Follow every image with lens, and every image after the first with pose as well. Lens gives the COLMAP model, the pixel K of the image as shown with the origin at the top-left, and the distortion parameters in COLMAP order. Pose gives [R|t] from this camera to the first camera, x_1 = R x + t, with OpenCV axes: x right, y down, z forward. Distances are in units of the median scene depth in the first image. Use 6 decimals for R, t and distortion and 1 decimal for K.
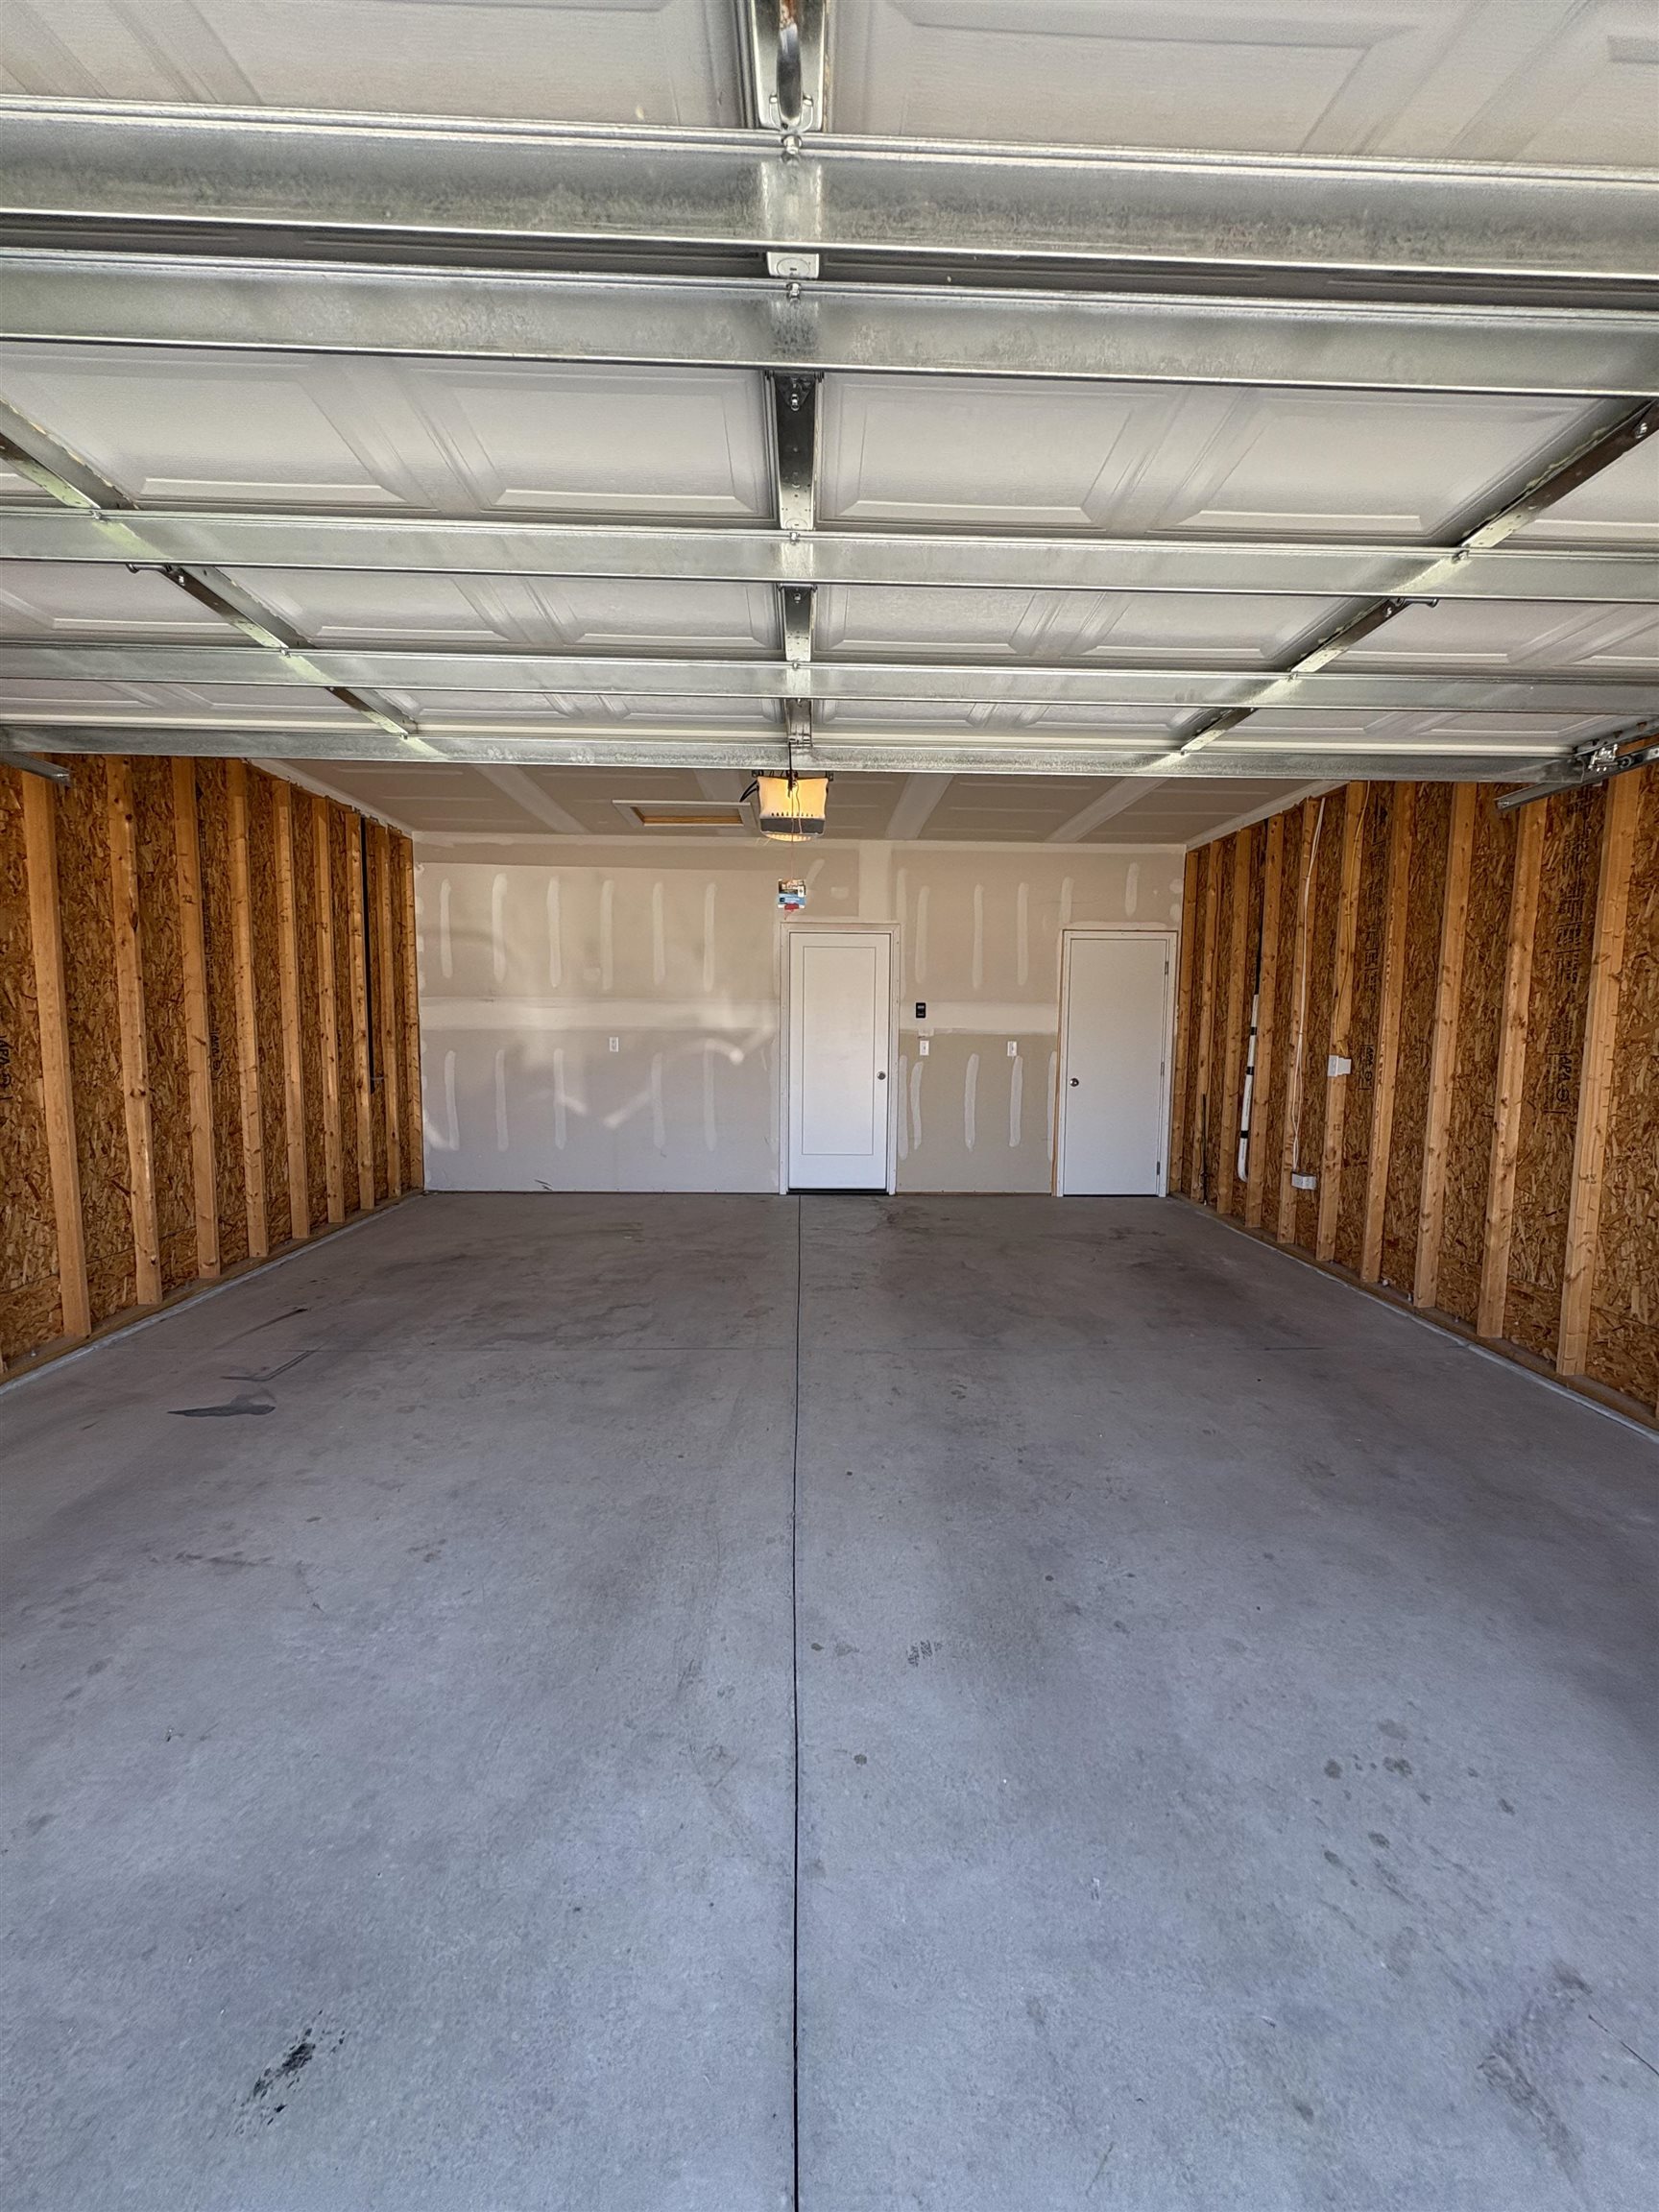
lens RADIAL K [[880.1, 0, 829.5], [0, 880.1, 1106.0], [0, 0, 1]] dist [-0.000261, 0.000340]
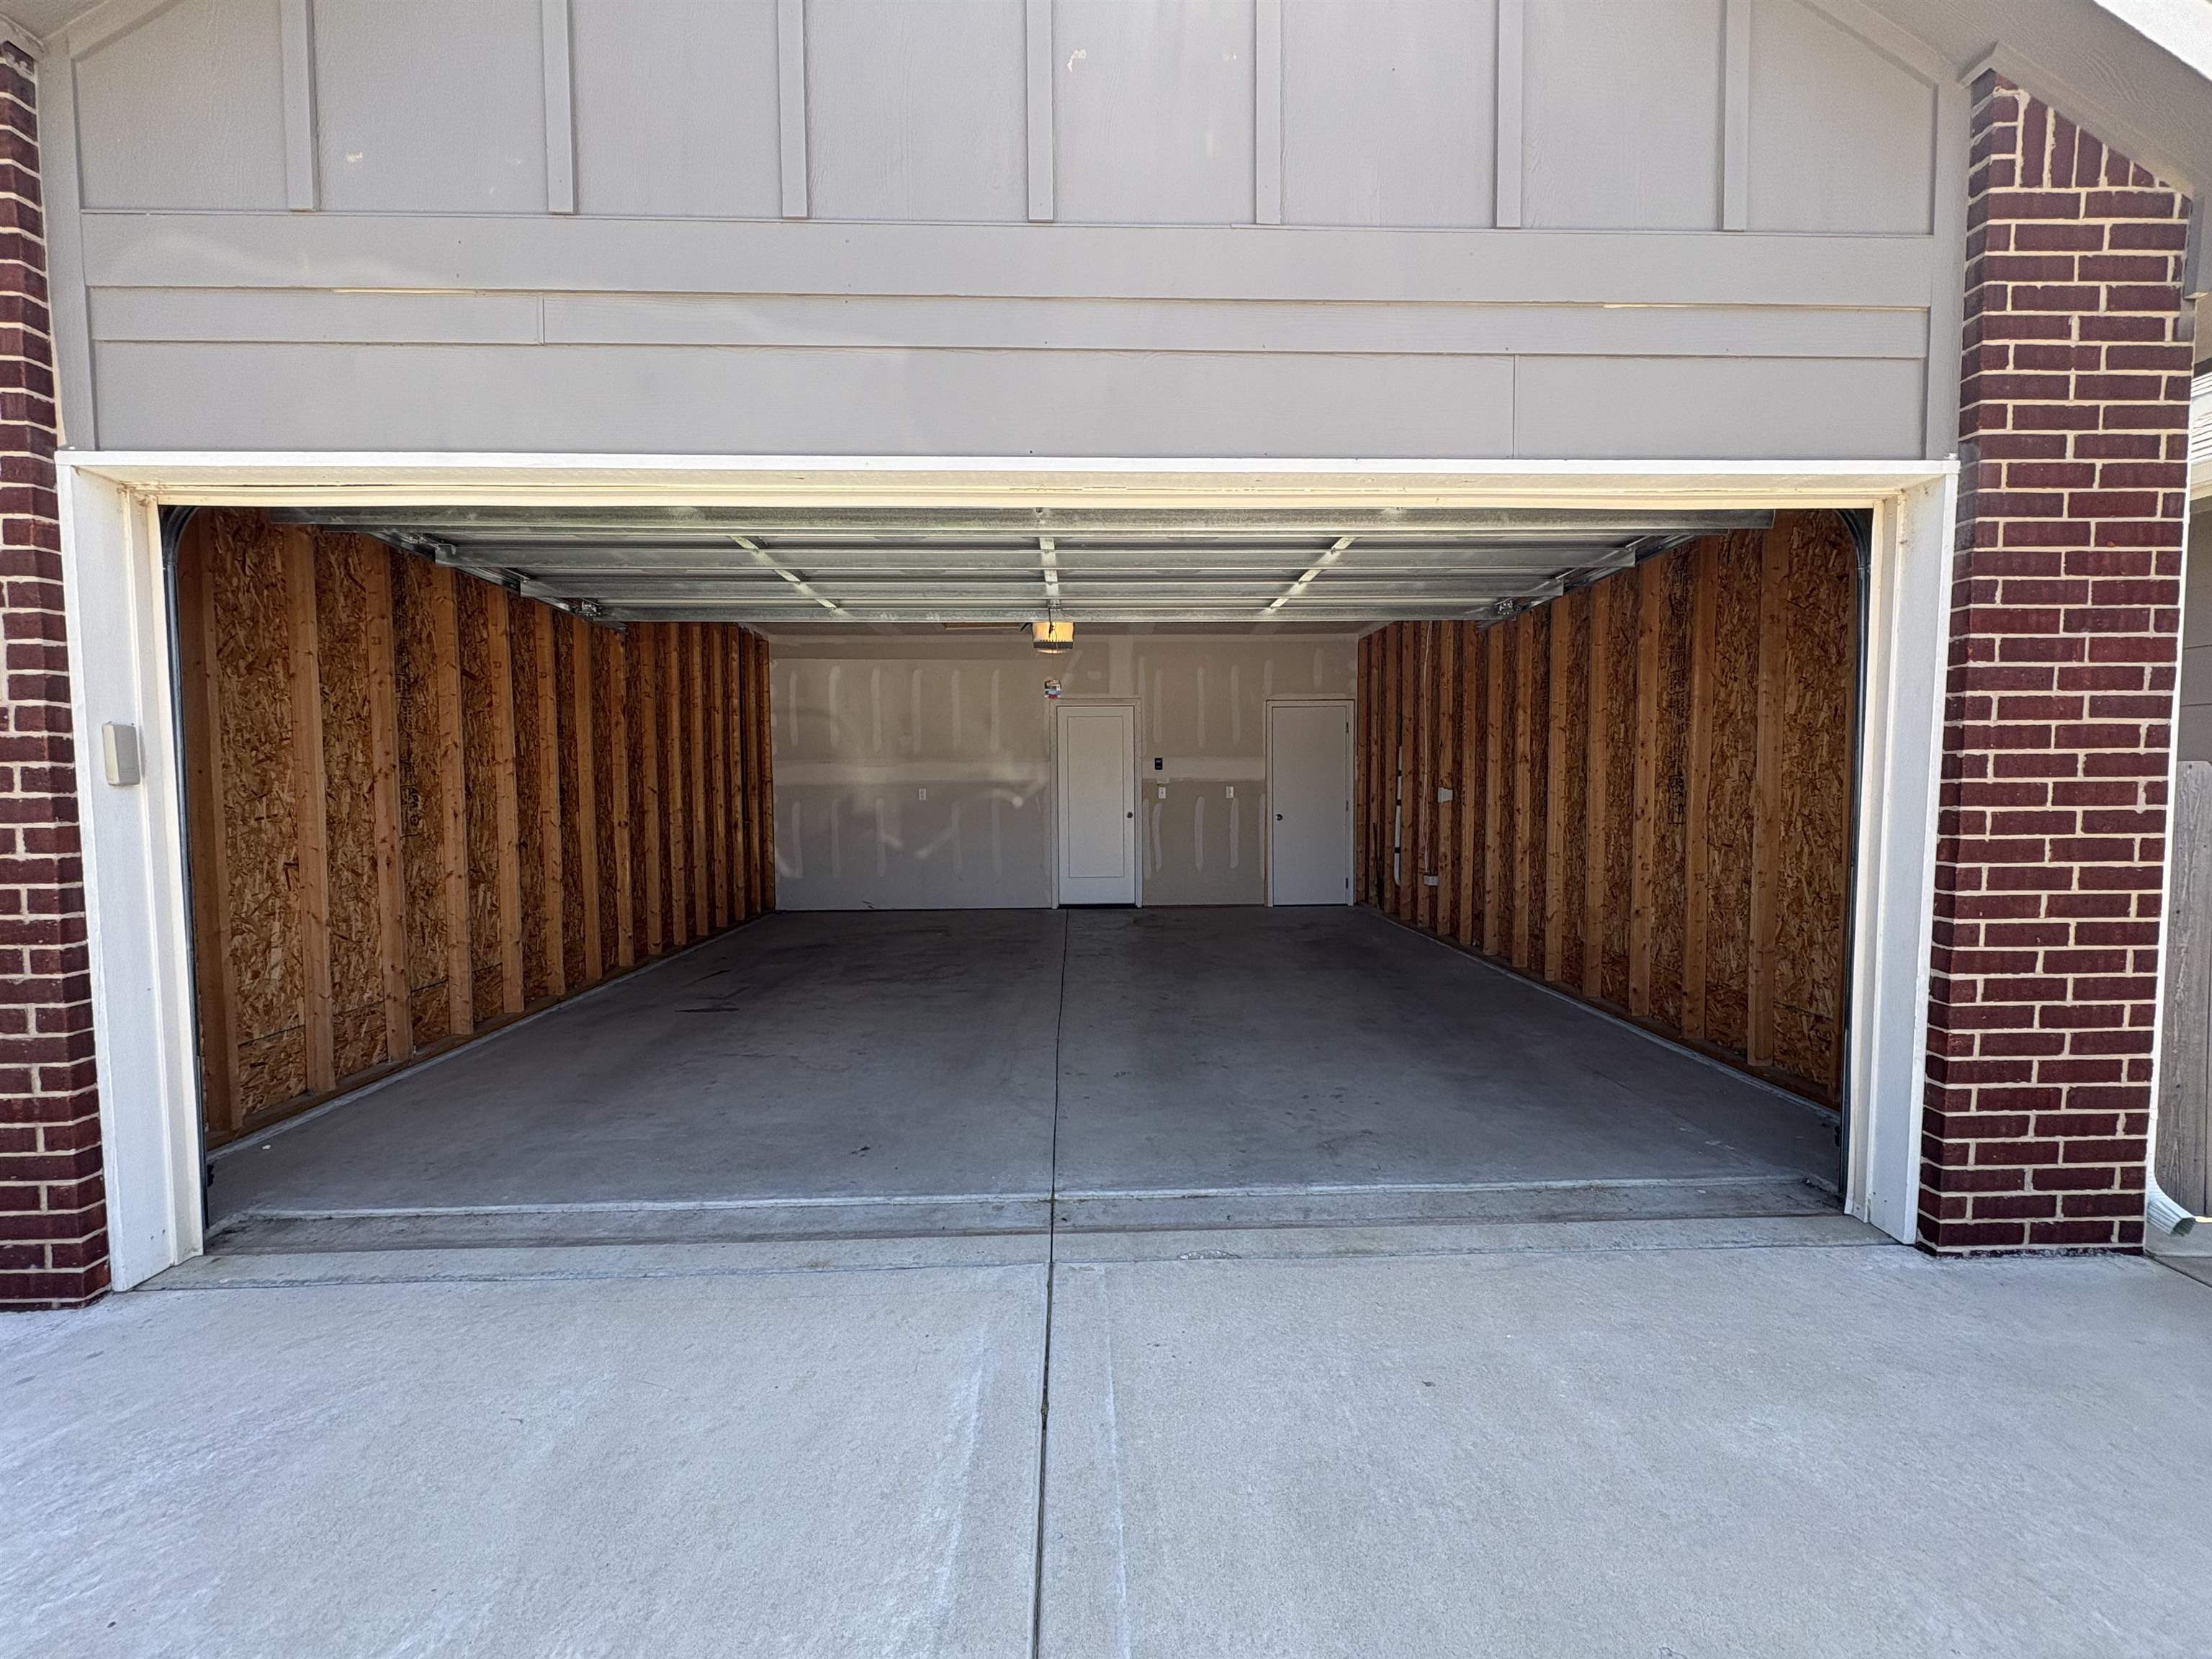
lens RADIAL K [[880.1, 0, 1100.7], [0, 880.1, 832.5], [0, 0, 1]] dist [-0.000261, 0.000340]
pose [[0.999825, -0.018012, -0.005011, 0.025768], [0.017782, 0.998929, -0.042707, 0.052585], [0.005775, 0.042611, 0.999075, -0.331290]]
